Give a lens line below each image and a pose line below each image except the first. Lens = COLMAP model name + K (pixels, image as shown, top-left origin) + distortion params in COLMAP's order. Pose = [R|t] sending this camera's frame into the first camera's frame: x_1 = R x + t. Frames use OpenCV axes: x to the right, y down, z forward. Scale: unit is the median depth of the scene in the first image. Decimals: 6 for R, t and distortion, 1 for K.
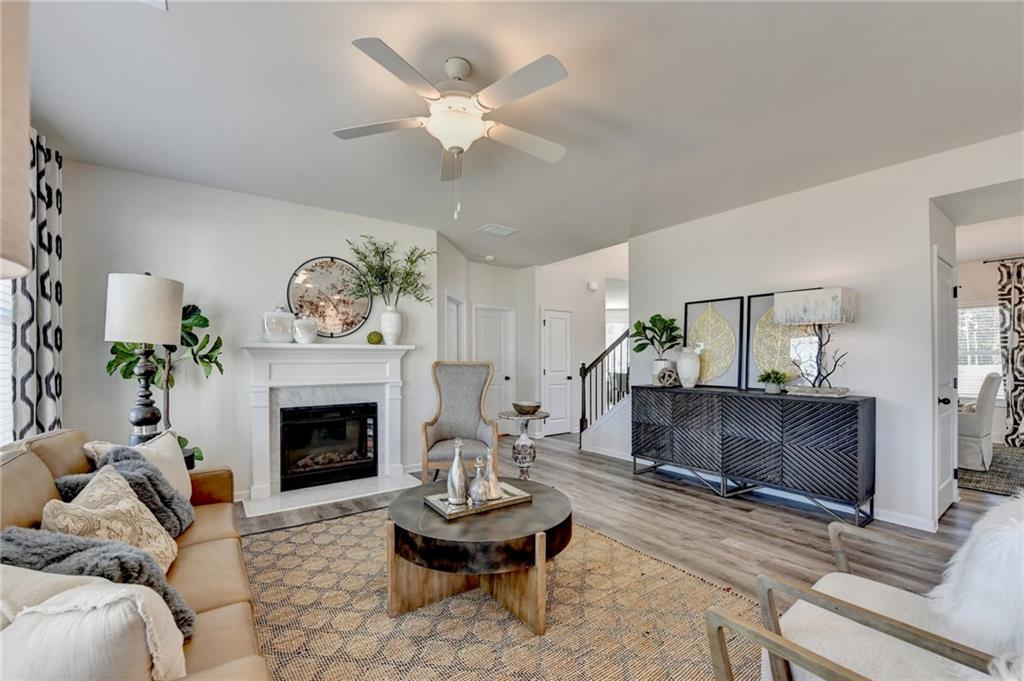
lens RADIAL K [[415.0, 0, 502.6], [0, 415.0, 362.0], [0, 0, 1]] dist [-0.014984, -0.000245]
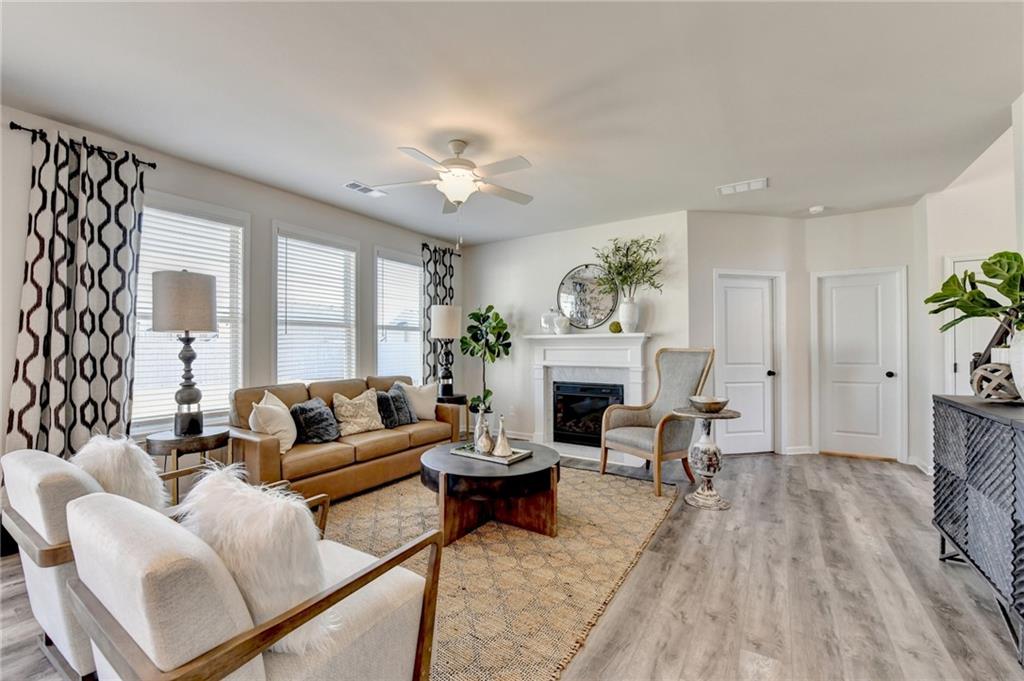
lens RADIAL K [[415.5, 0, 508.2], [0, 415.5, 349.9], [0, 0, 1]] dist [-0.014629, -0.000499]
pose [[0.367877, 0.006179, -0.929854, 0.641569], [-0.005892, 0.999973, 0.004314, 0.000602], [0.929856, 0.003892, 0.367904, 0.309505]]
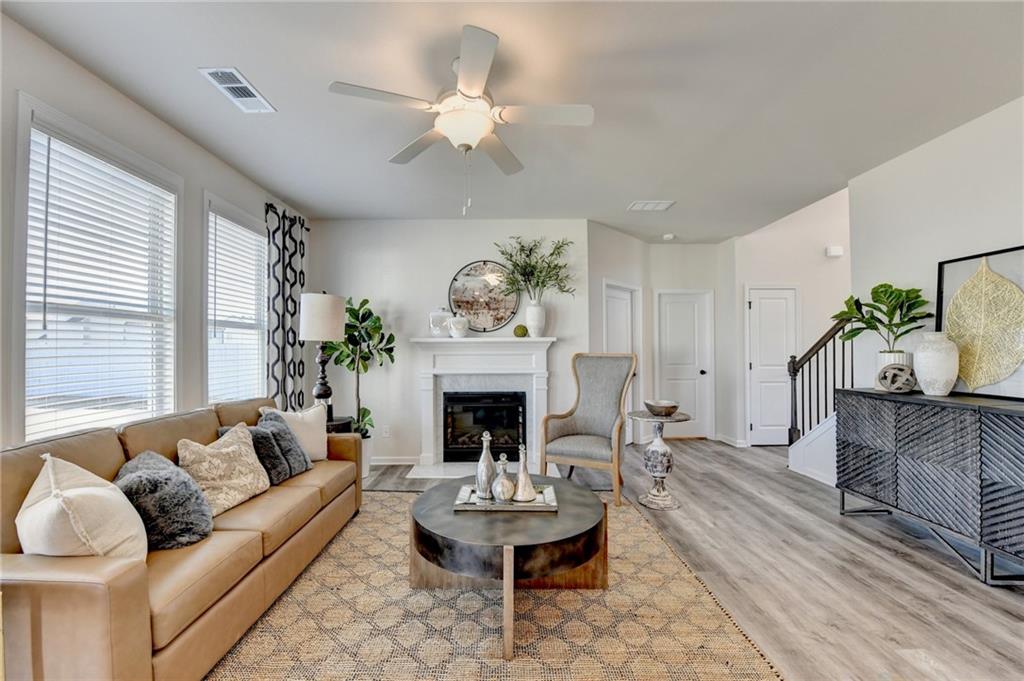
lens RADIAL K [[410.0, 0, 506.0], [0, 410.0, 348.5], [0, 0, 1]] dist [-0.016859, -0.000552]
pose [[0.817750, -0.004016, -0.575559, 0.266793], [-0.000911, 0.999965, -0.008271, -0.004511], [0.575572, 0.007288, 0.817718, 0.119212]]
